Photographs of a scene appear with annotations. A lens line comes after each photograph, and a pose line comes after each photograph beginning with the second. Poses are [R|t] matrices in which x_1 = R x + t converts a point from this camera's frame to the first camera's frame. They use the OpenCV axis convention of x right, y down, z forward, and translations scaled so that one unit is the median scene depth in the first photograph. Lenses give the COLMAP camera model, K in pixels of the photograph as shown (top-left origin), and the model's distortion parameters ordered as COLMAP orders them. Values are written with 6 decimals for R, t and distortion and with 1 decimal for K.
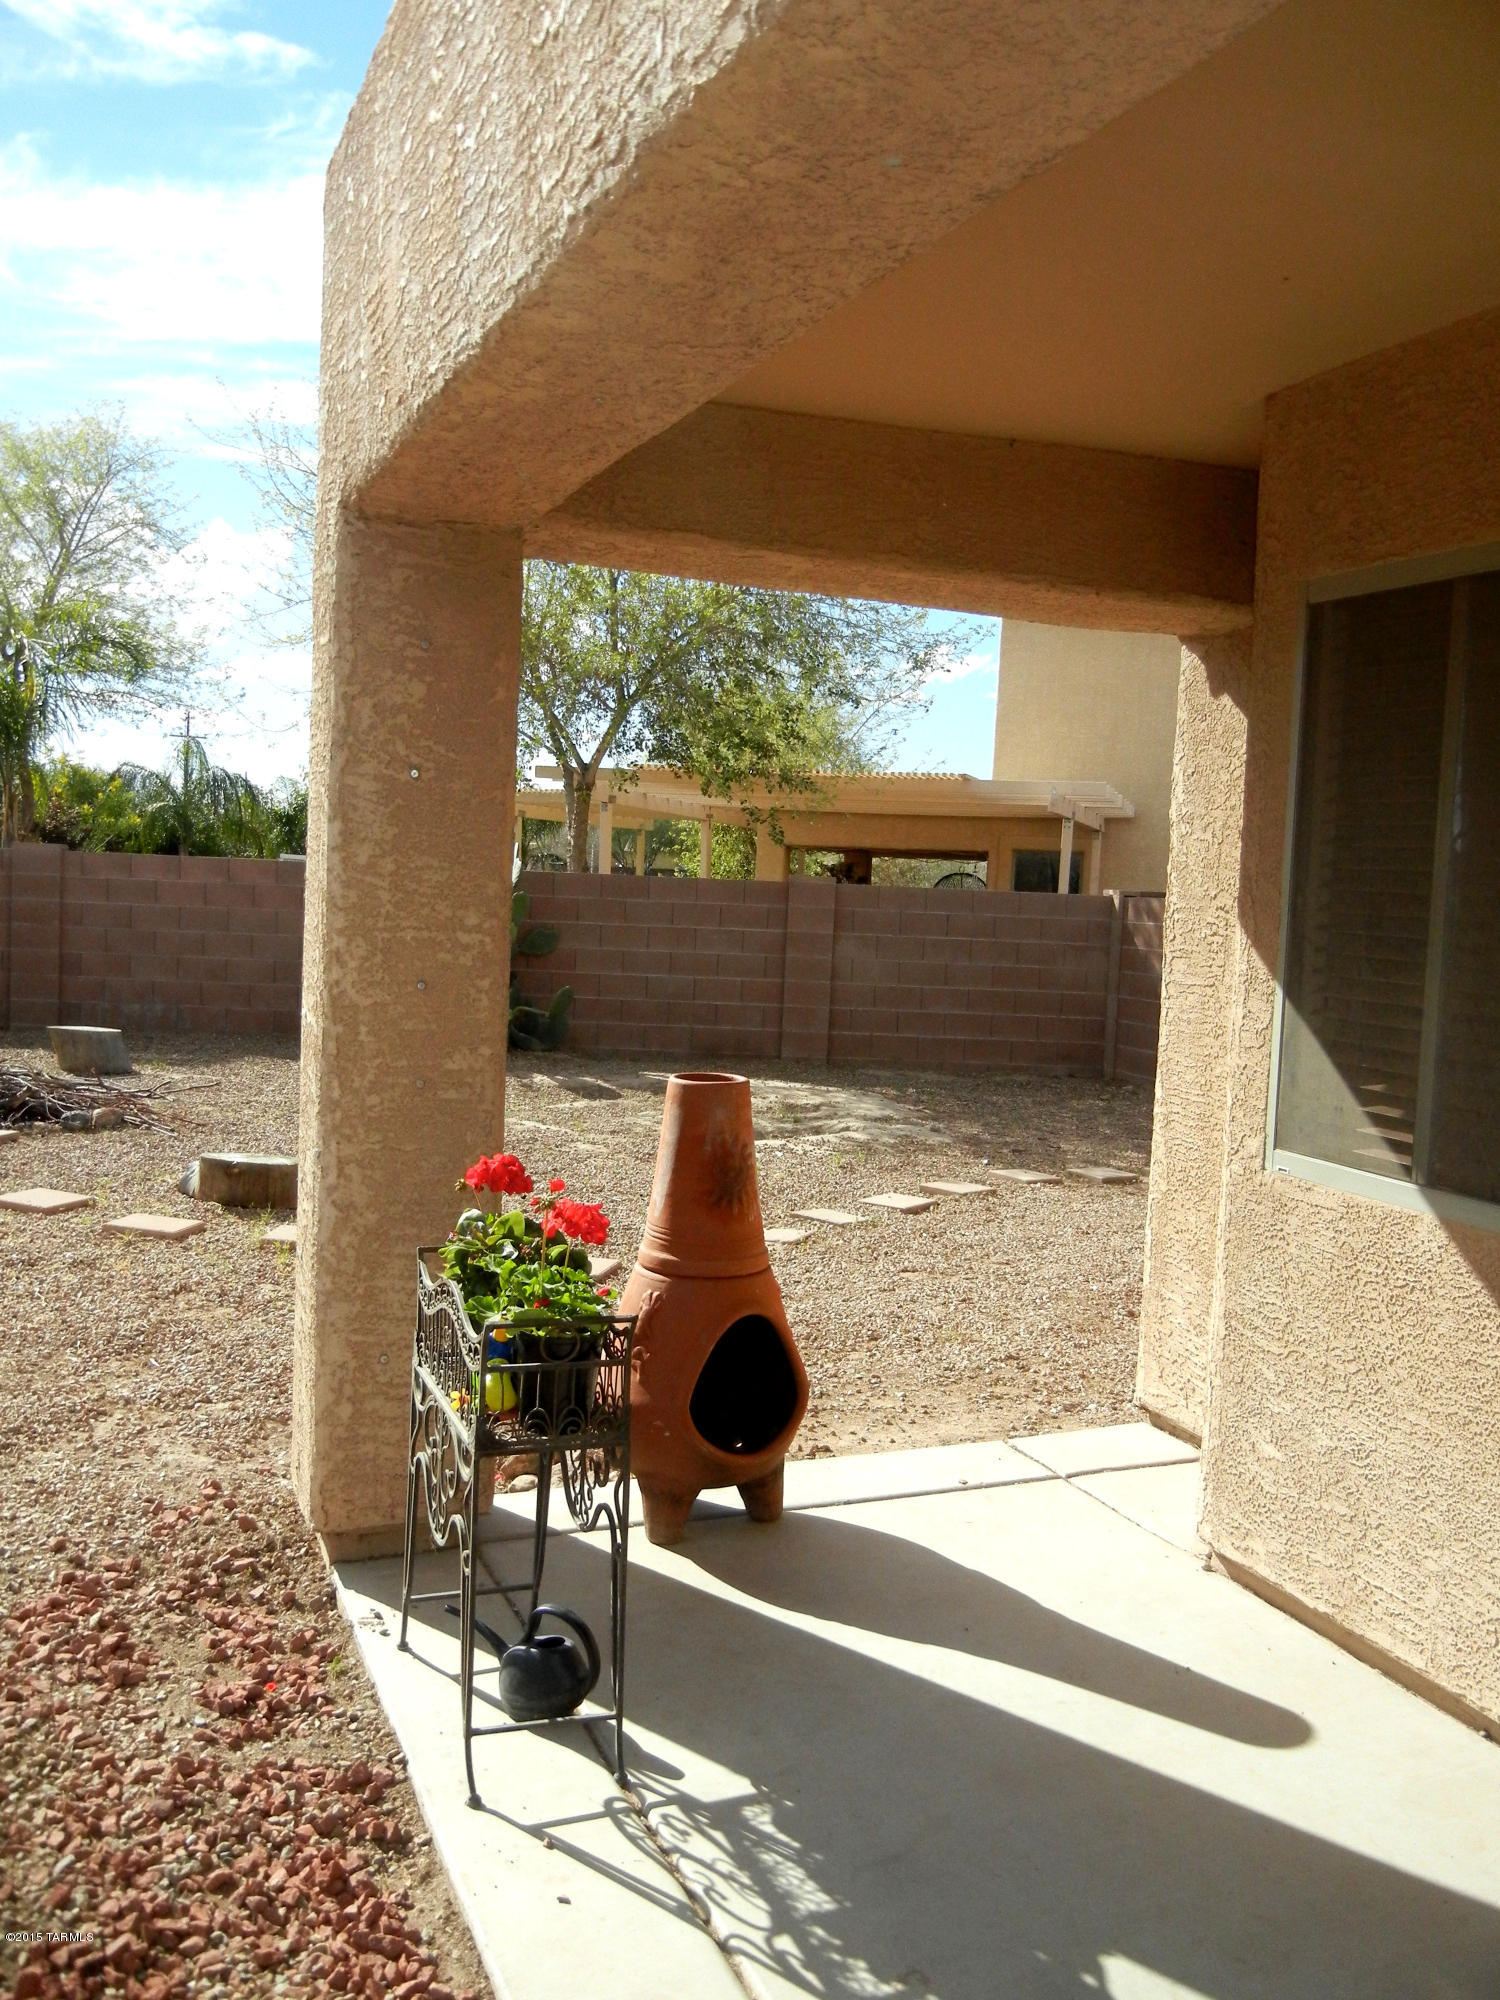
lens RADIAL K [[1723.6, 0, 757.1], [0, 1723.6, 1002.4], [0, 0, 1]] dist [0.002490, -0.002090]
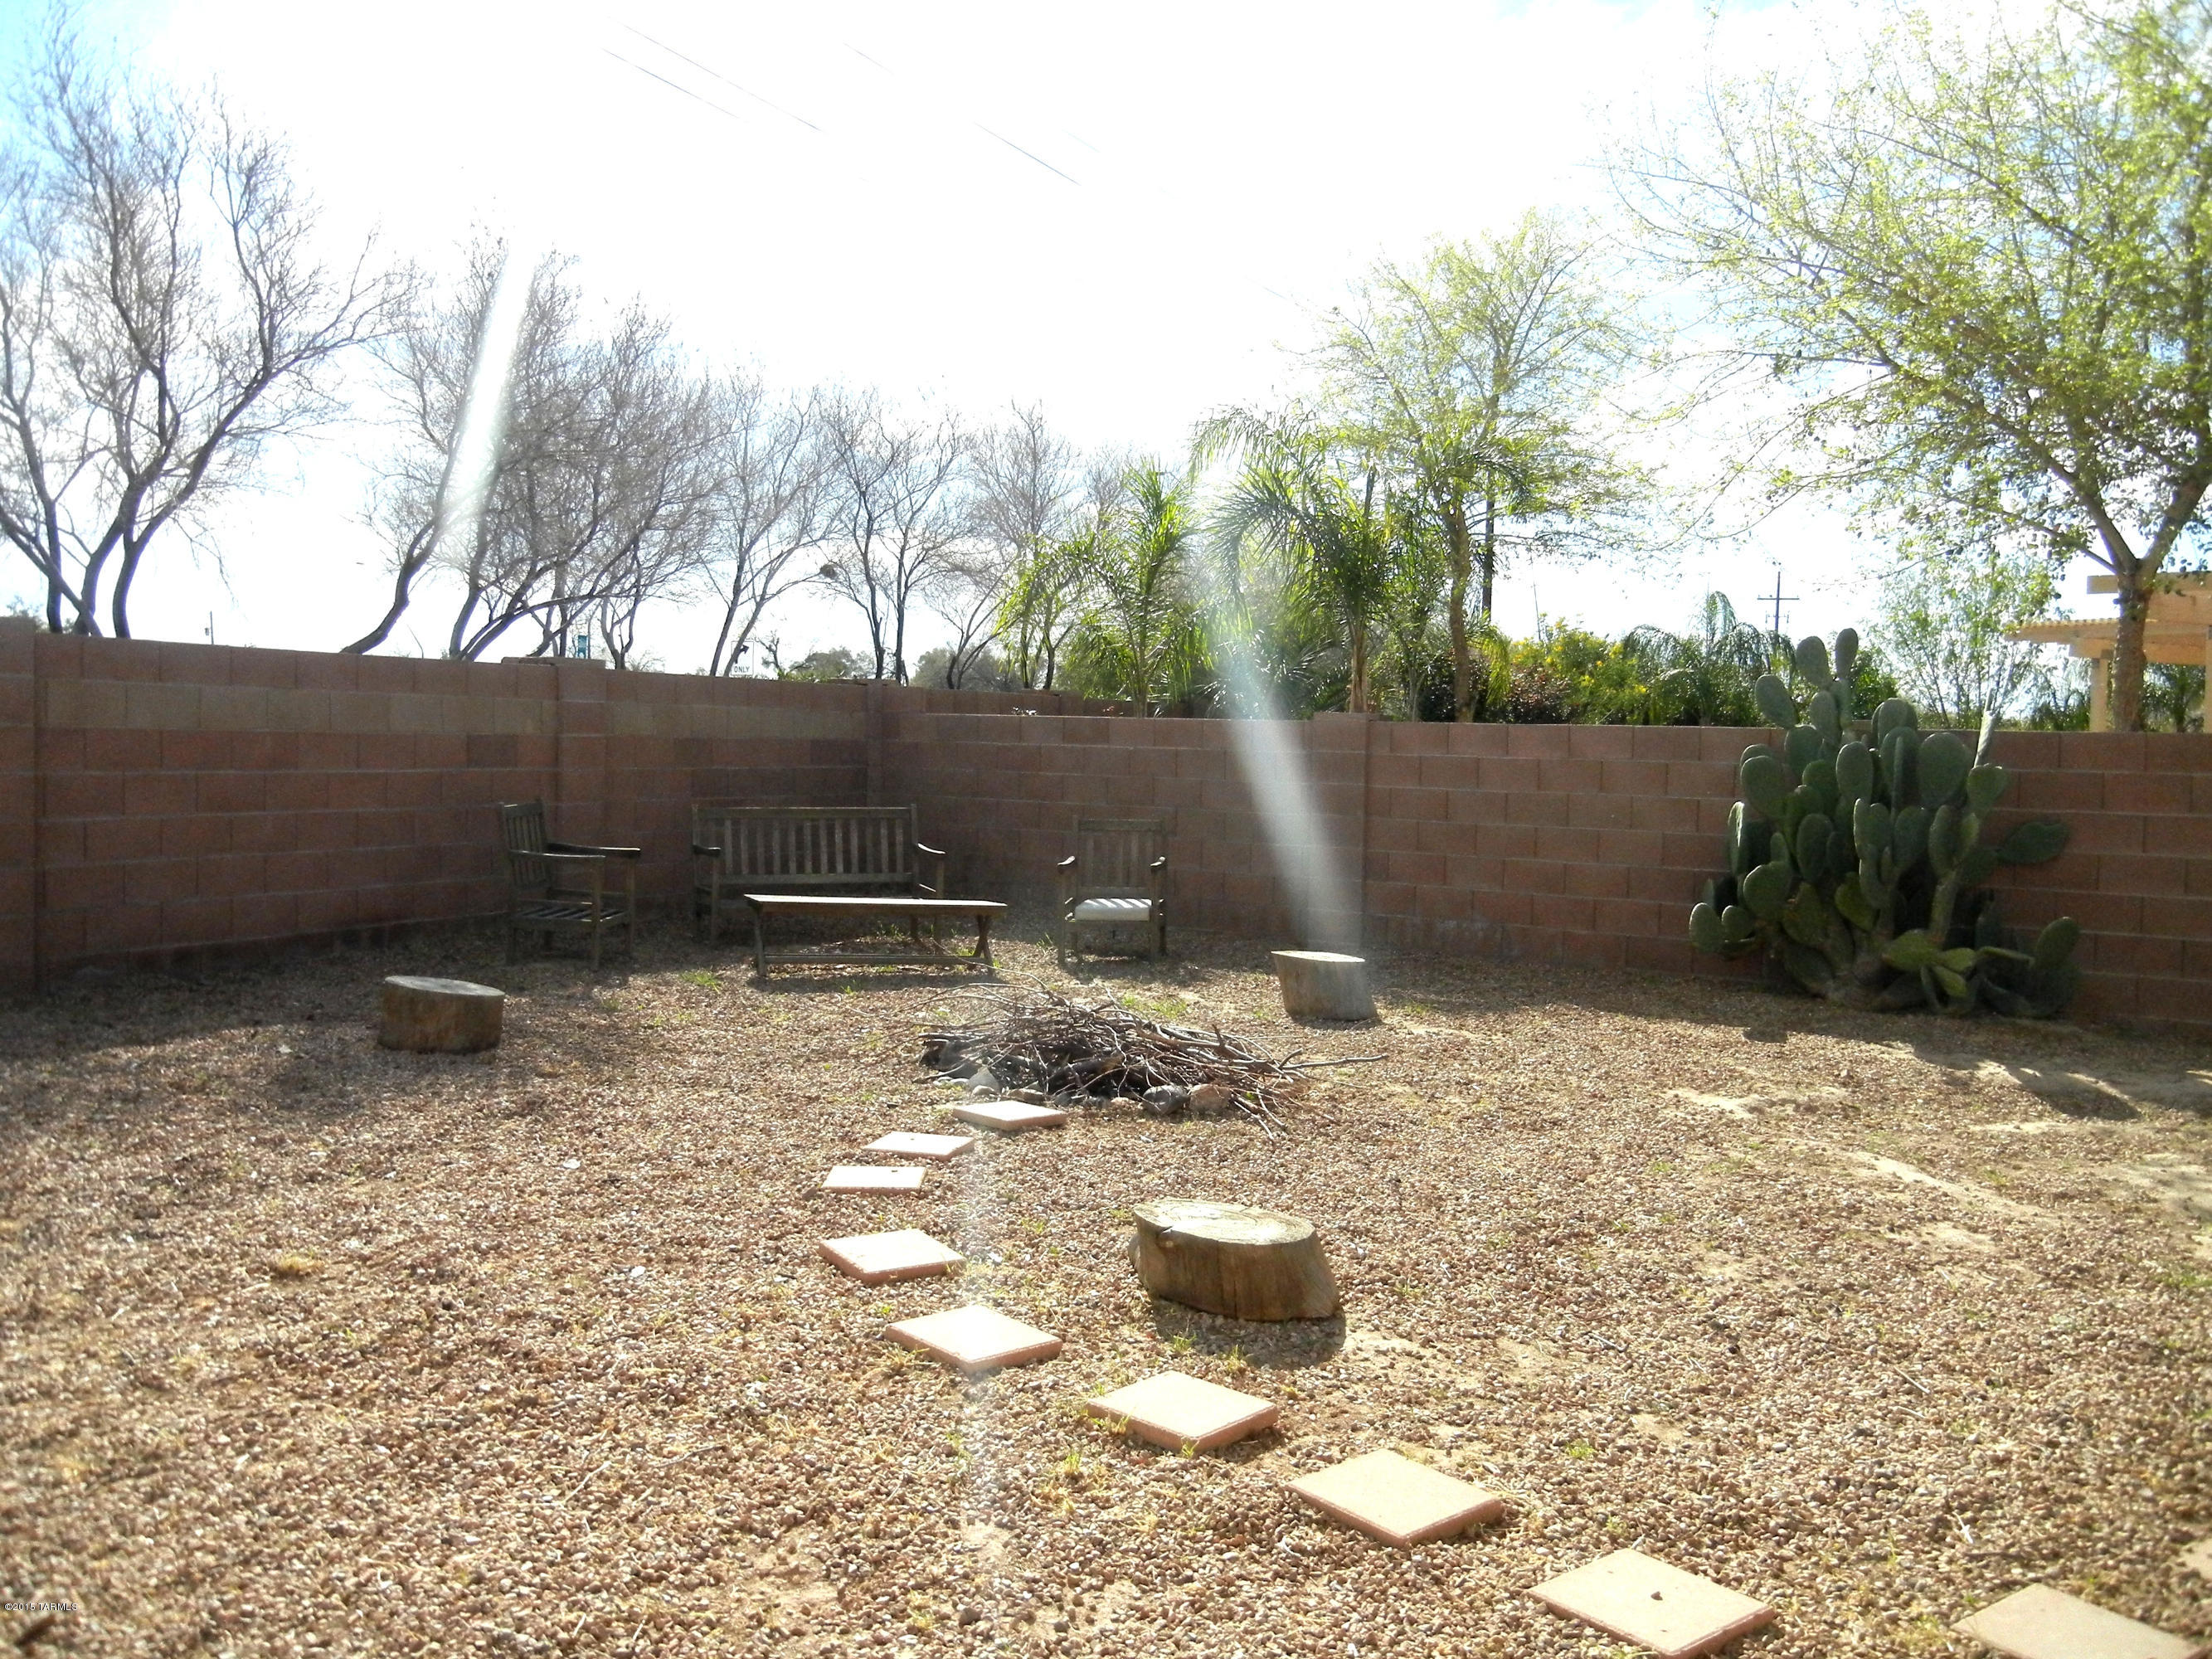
lens RADIAL K [[1906.4, 0, 1090.9], [0, 1906.4, 836.7], [0, 0, 1]] dist [0.002490, -0.002090]
pose [[0.782115, 0.006585, -0.623099, 0.038736], [-0.026358, 0.999399, -0.022524, -0.012867], [0.622576, 0.034040, 0.781819, 0.245314]]
